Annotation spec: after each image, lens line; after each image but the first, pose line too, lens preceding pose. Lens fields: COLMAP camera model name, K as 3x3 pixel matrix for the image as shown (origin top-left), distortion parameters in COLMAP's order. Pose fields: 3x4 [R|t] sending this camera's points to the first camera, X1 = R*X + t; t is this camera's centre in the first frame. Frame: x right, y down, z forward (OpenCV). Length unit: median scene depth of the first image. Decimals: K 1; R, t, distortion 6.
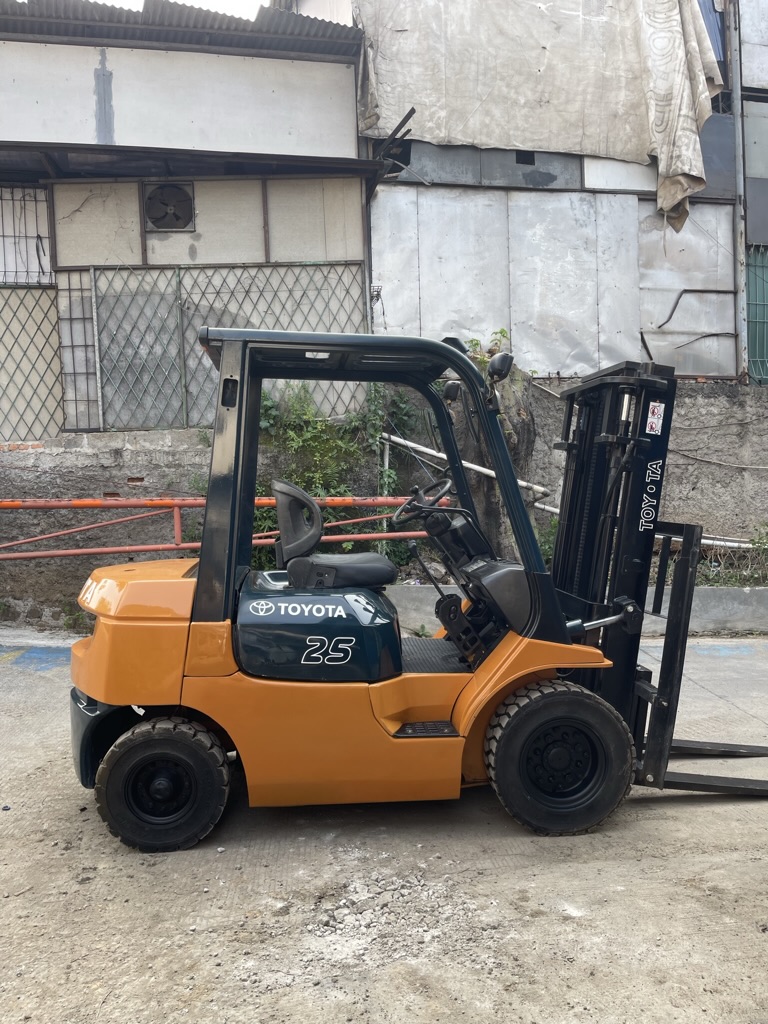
lens RADIAL K [[777.6, 0, 398.8], [0, 777.6, 510.5], [0, 0, 1]] dist [0.070121, -0.100680]
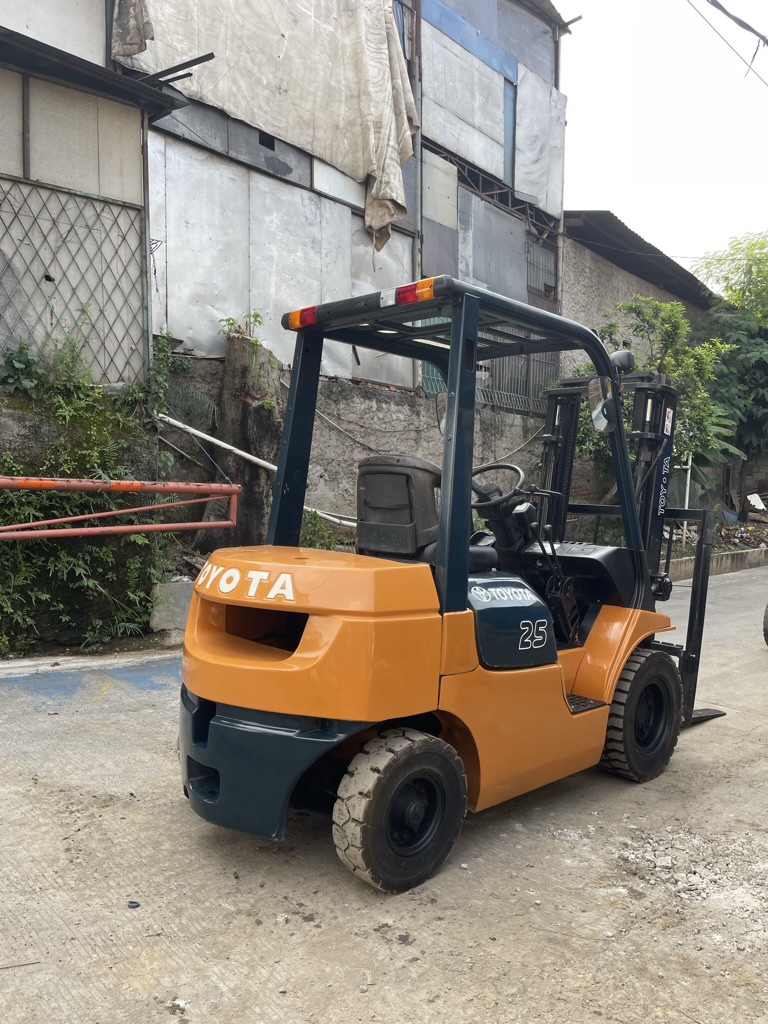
lens RADIAL K [[777.6, 0, 398.8], [0, 777.6, 510.5], [0, 0, 1]] dist [0.070121, -0.100680]
pose [[0.786924, 0.012703, 0.616919, -0.354697], [-0.013825, 0.999900, -0.002953, 0.013101], [-0.616895, -0.006206, 0.787021, 0.145895]]
